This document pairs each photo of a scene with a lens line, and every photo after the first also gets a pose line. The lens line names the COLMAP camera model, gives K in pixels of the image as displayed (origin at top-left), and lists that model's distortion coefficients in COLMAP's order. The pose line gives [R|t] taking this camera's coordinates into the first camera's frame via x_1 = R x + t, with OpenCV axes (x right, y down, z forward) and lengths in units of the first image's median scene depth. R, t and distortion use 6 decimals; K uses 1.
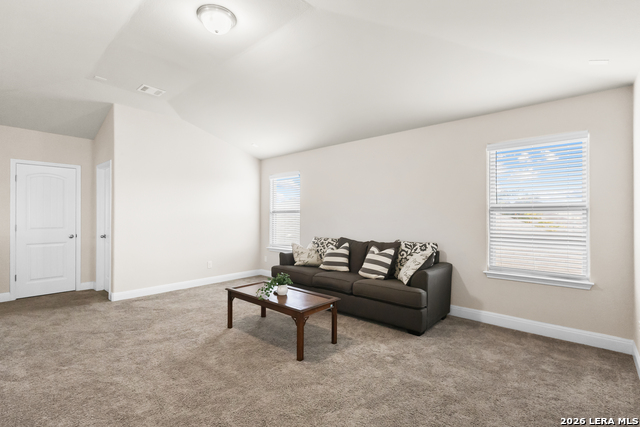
lens RADIAL K [[298.0, 0, 320.0], [0, 298.0, 215.4], [0, 0, 1]] dist [0.002356, 0.000602]
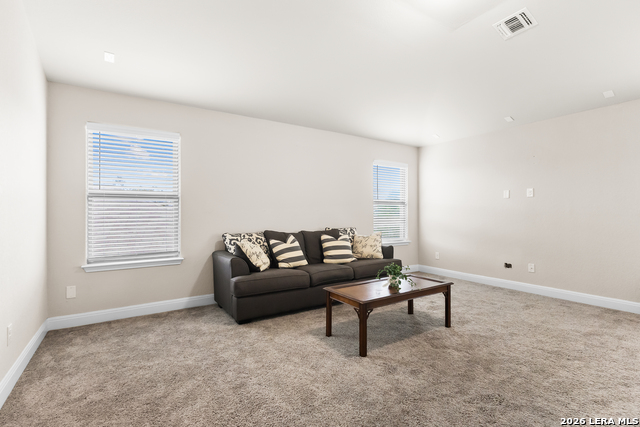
lens RADIAL K [[298.0, 0, 322.7], [0, 298.0, 209.1], [0, 0, 1]] dist [0.002356, 0.000602]
pose [[0.261682, -0.008850, 0.965113, -0.668135], [-0.014106, 0.999816, 0.012992, 0.000903], [-0.965051, -0.017013, 0.261510, 0.586602]]
